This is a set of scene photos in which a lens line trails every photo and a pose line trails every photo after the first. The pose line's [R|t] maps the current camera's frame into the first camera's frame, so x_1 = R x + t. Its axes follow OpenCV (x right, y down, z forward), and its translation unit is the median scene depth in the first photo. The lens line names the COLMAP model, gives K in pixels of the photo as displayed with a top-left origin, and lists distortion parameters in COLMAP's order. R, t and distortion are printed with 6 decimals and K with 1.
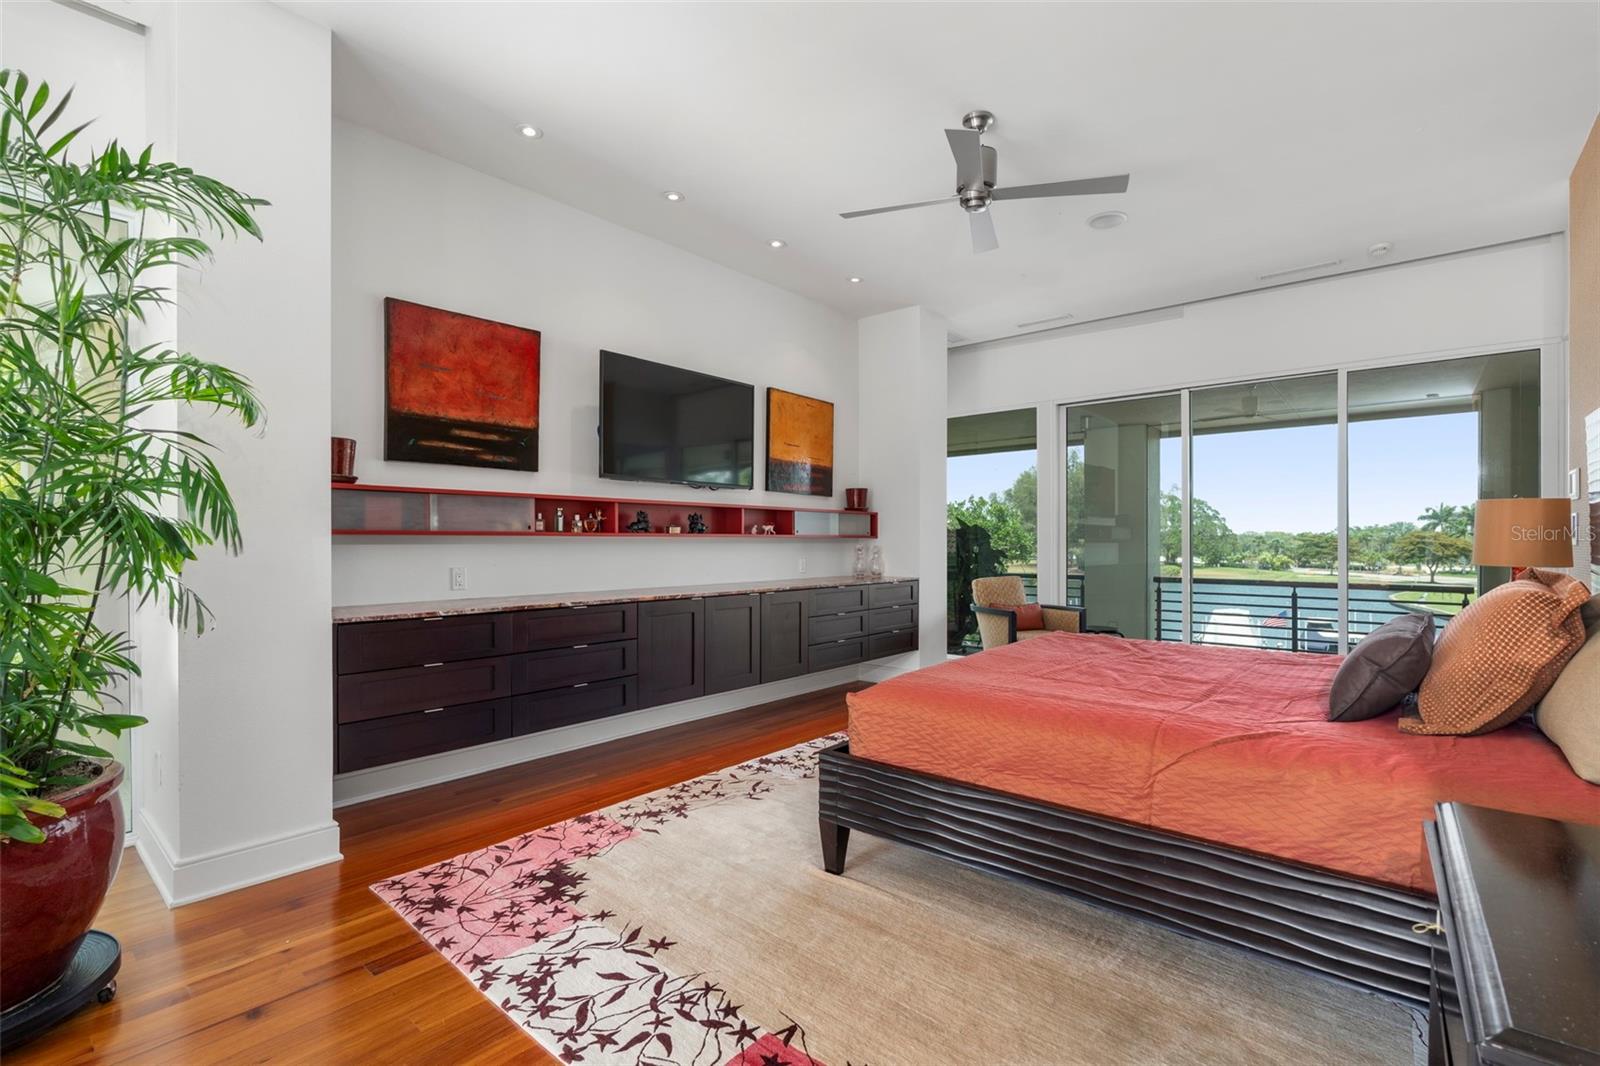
lens RADIAL K [[710.5, 0, 798.2], [0, 710.5, 540.2], [0, 0, 1]] dist [-0.009872, 0.000397]
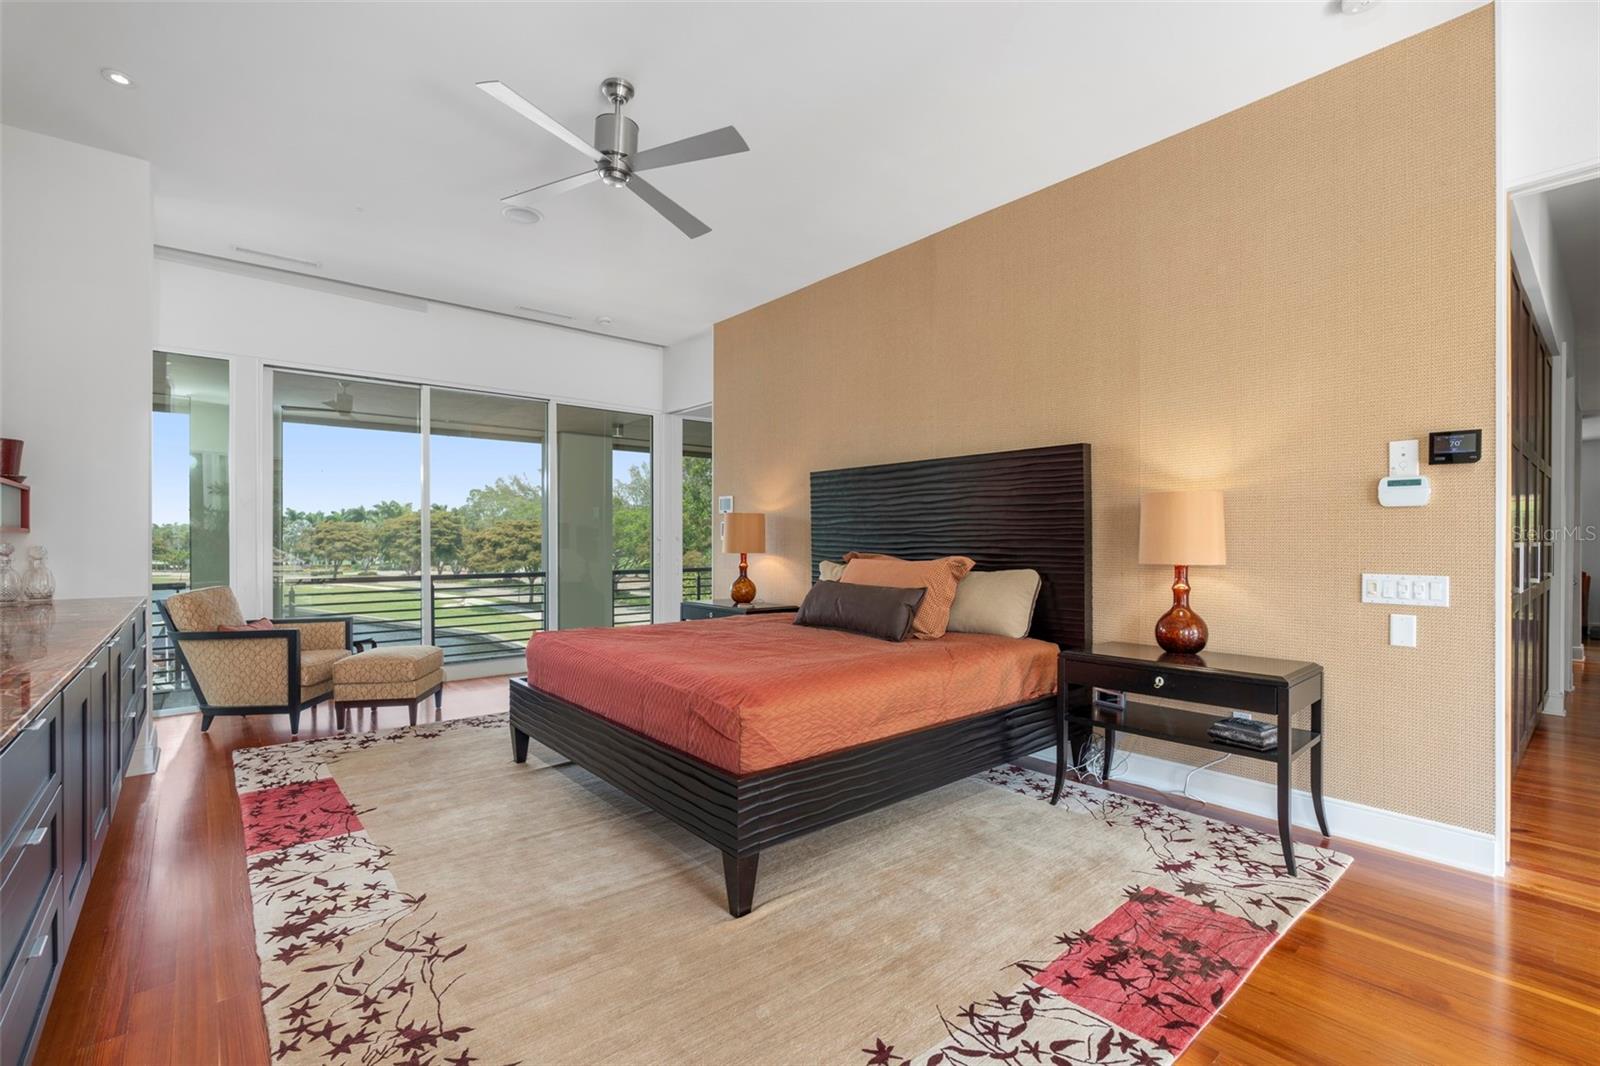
lens RADIAL K [[710.5, 0, 775.9], [0, 710.5, 540.8], [0, 0, 1]] dist [-0.009872, 0.000397]
pose [[0.169979, -0.000639, 0.985448, -0.580463], [-0.002723, 0.999996, 0.001118, 0.003643], [-0.985444, -0.002873, 0.169976, 0.582430]]
